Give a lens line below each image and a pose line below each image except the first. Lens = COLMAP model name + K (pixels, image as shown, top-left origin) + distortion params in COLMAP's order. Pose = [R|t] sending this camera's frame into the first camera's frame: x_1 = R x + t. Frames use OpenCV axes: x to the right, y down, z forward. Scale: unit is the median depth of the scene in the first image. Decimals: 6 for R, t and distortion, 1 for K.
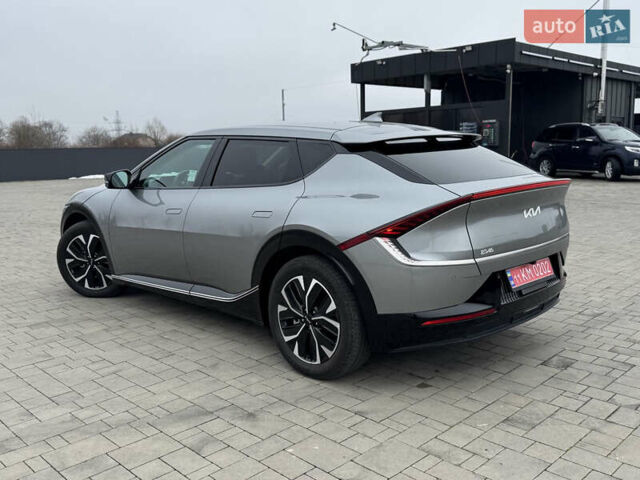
lens RADIAL K [[604.0, 0, 317.6], [0, 604.0, 239.1], [0, 0, 1]] dist [0.110042, -0.203057]
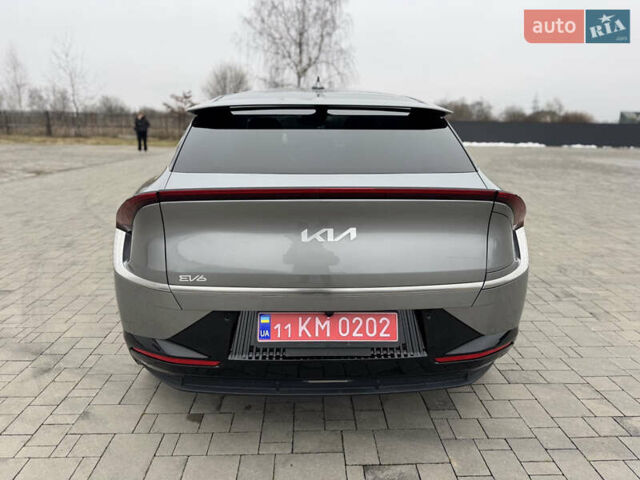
lens RADIAL K [[457.5, 0, 317.9], [0, 457.5, 234.1], [0, 0, 1]] dist [0.006043, -0.005328]
pose [[0.735171, 0.193097, -0.649798, 0.538150], [-0.132131, 0.981004, 0.142028, -0.091249], [0.664879, -0.018556, 0.746720, 0.545140]]
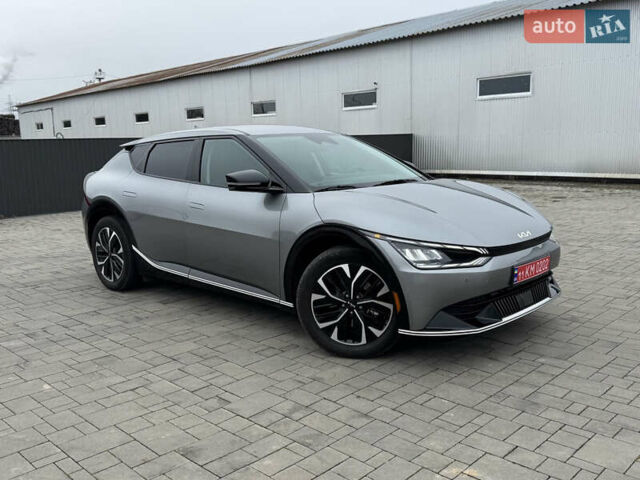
lens RADIAL K [[604.7, 0, 318.7], [0, 604.7, 238.9], [0, 0, 1]] dist [0.107149, -0.198253]
pose [[-0.998318, 0.056142, -0.014438, -0.164957], [0.049101, 0.951346, 0.304186, -0.387773], [0.030814, 0.302965, -0.952503, 2.531072]]
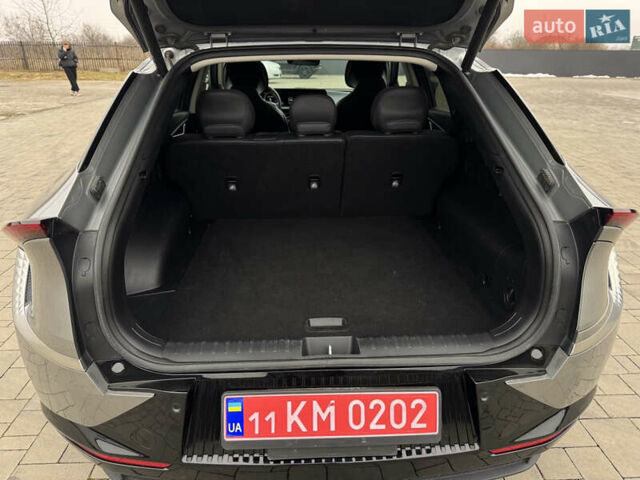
lens RADIAL K [[459.2, 0, 320.0], [0, 459.2, 240.0], [0, 0, 1]] dist [-0.006583, 0.000635]
pose [[0.743866, 0.280485, -0.606624, 0.423014], [-0.122956, 0.949613, 0.288299, -0.126205], [0.656921, -0.139868, 0.740872, 0.666965]]
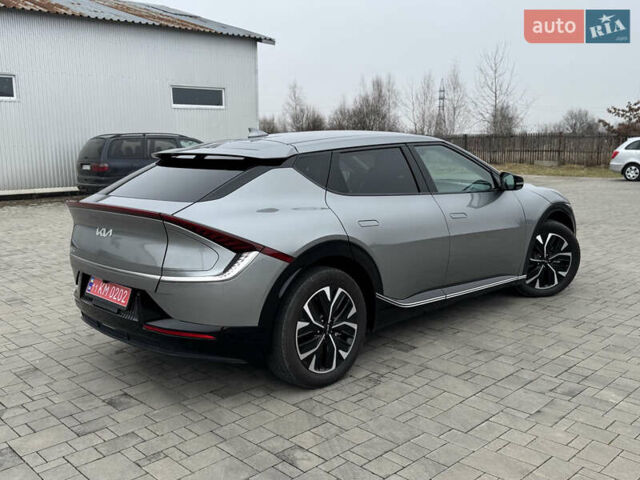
lens RADIAL K [[604.7, 0, 318.7], [0, 604.7, 238.9], [0, 0, 1]] dist [0.107149, -0.198253]
pose [[-0.004343, 0.181293, -0.983419, 1.146450], [-0.143900, 0.973080, 0.180023, -0.227948], [0.989583, 0.142296, 0.021862, 1.121719]]
